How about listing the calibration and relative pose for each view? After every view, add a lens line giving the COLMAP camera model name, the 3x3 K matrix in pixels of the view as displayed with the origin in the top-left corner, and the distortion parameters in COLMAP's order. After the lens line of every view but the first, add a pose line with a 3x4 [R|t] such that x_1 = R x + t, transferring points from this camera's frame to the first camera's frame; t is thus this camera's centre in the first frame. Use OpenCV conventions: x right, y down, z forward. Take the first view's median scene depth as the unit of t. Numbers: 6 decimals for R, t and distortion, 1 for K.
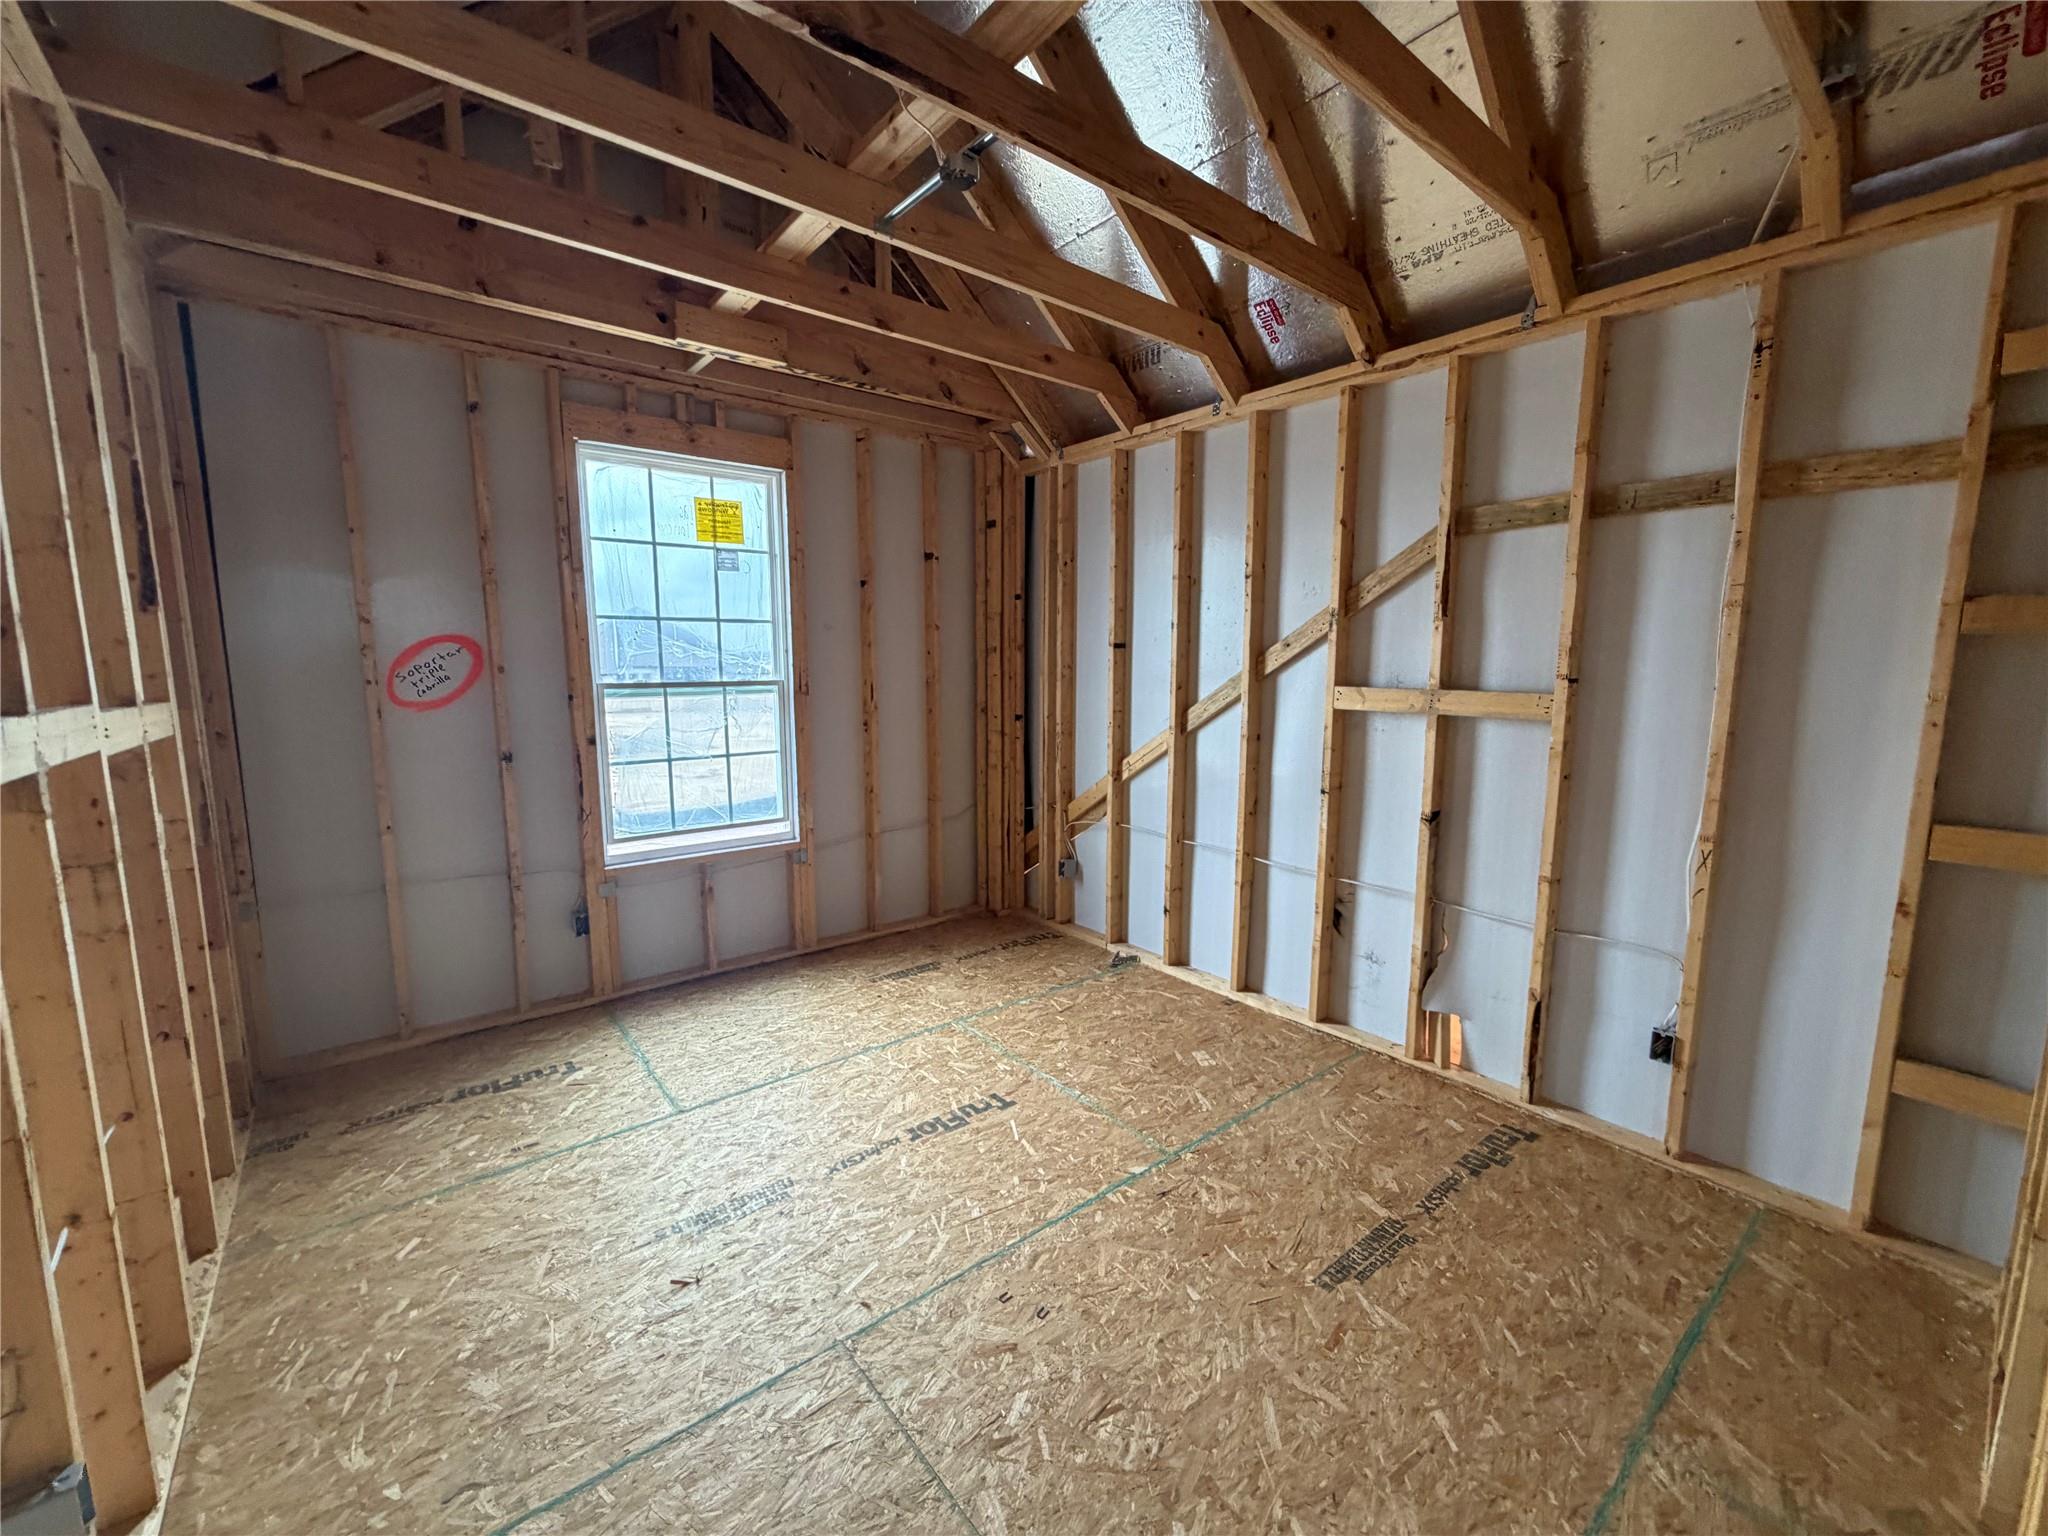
lens RADIAL K [[815.9, 0, 1019.6], [0, 815.9, 769.7], [0, 0, 1]] dist [-0.000092, -0.000096]
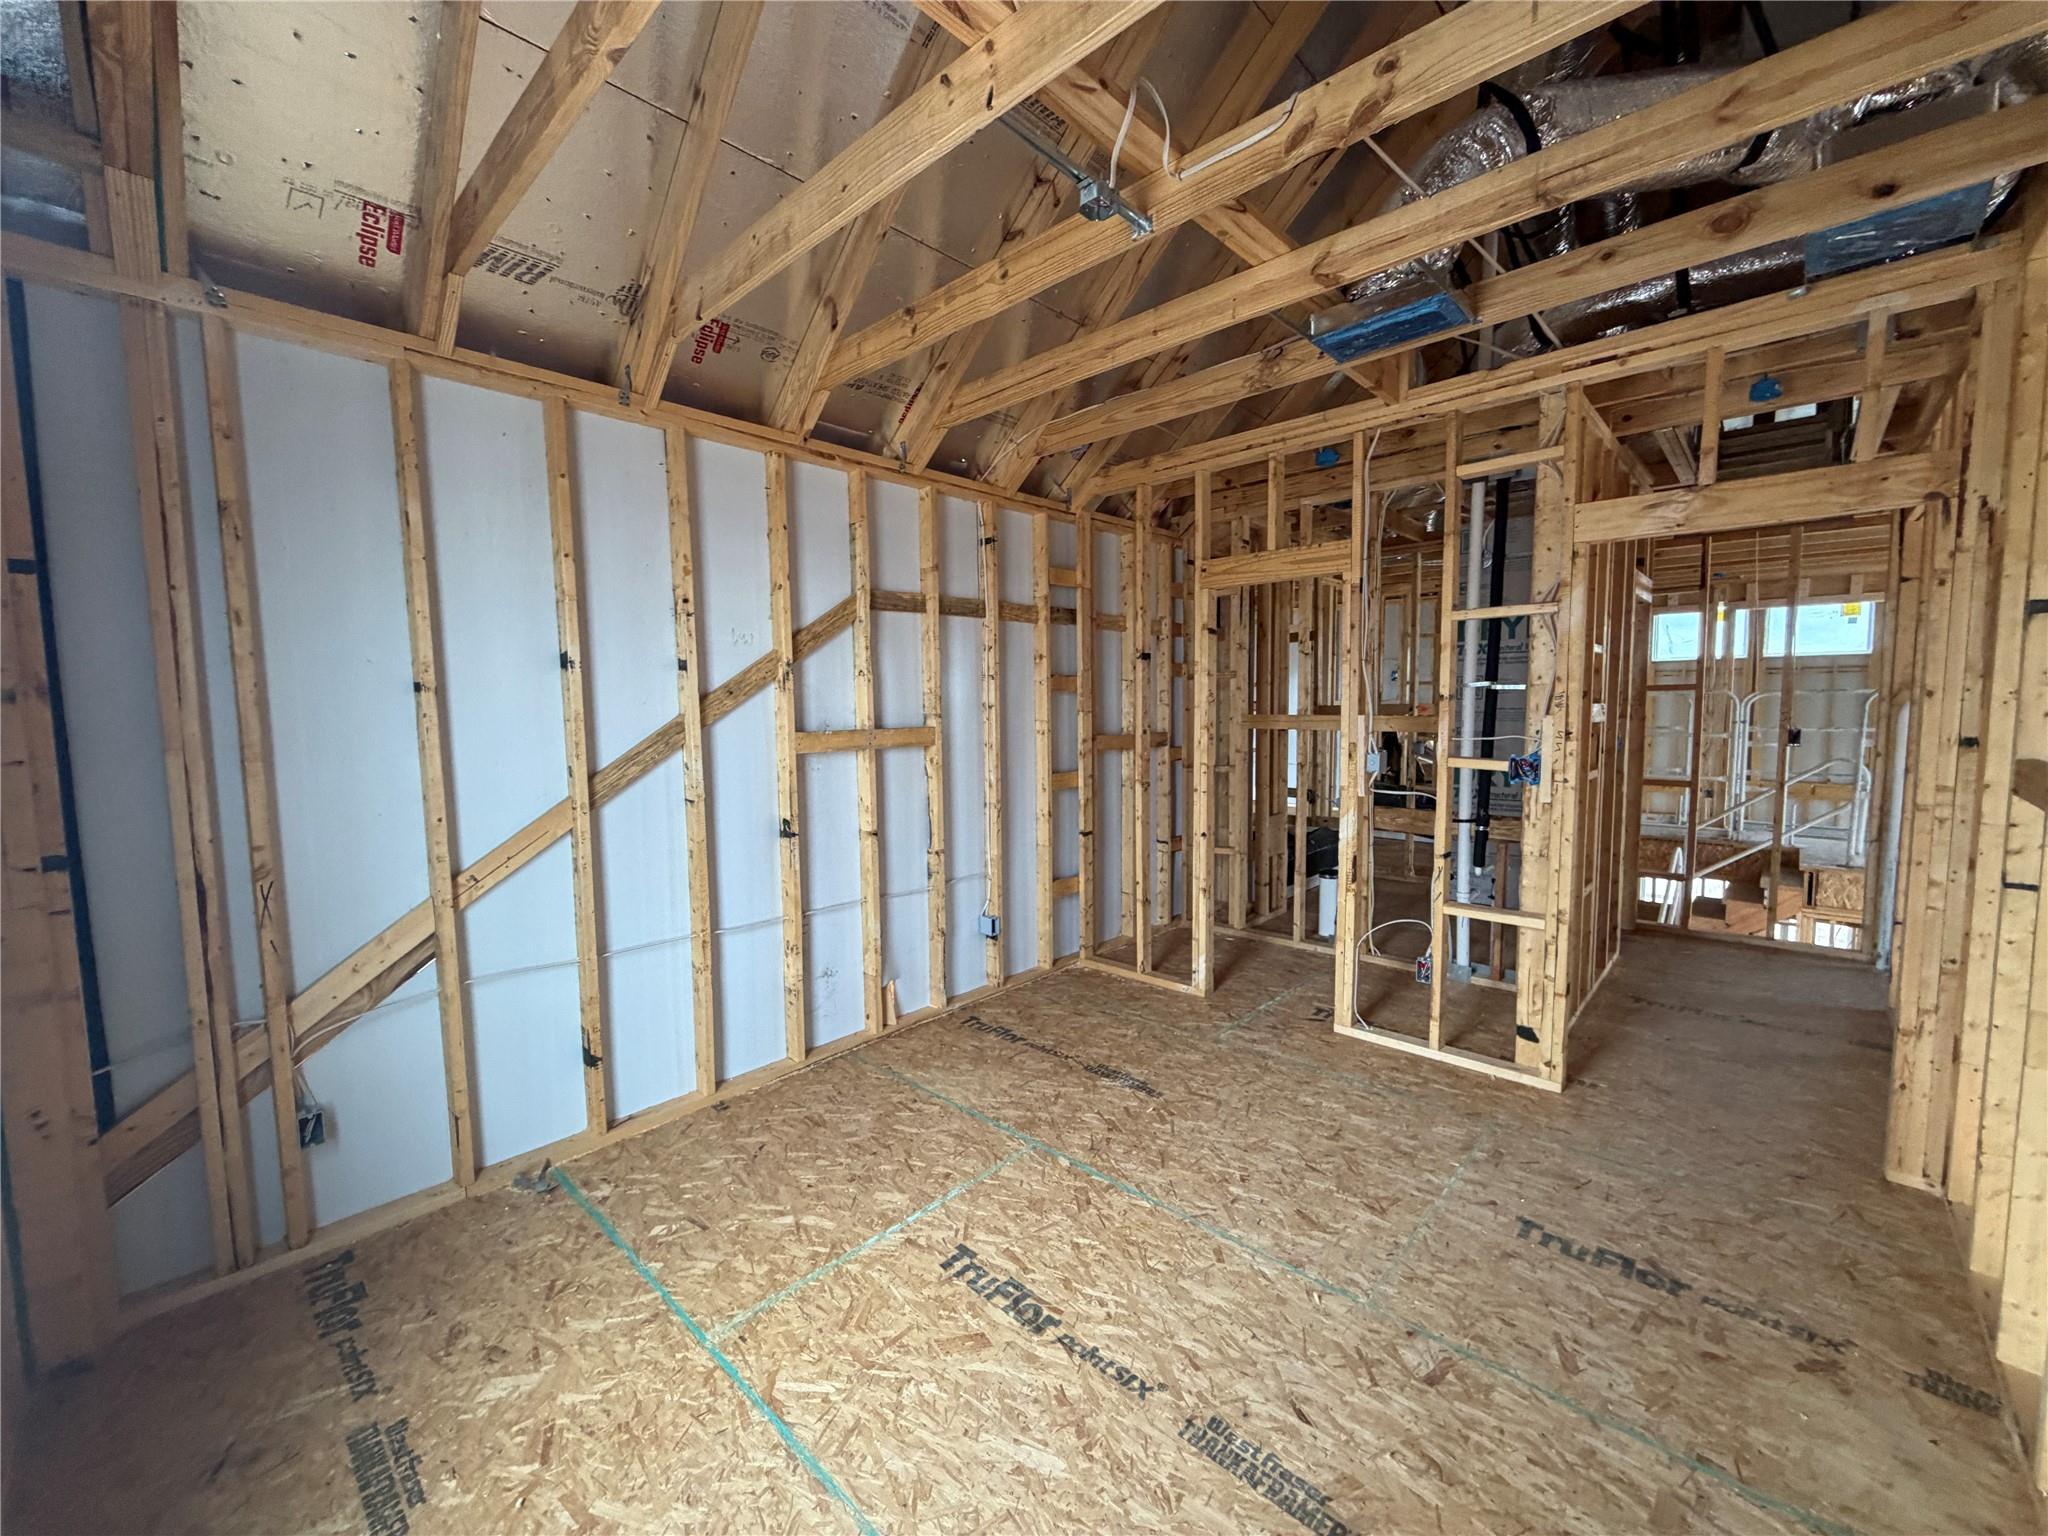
lens RADIAL K [[815.9, 0, 1019.6], [0, 815.9, 769.7], [0, 0, 1]] dist [-0.000092, -0.000096]
pose [[-0.138667, -0.081835, 0.986952, -0.703486], [0.148914, 0.983526, 0.102473, -0.121414], [-0.979079, 0.161181, -0.124196, 0.871444]]
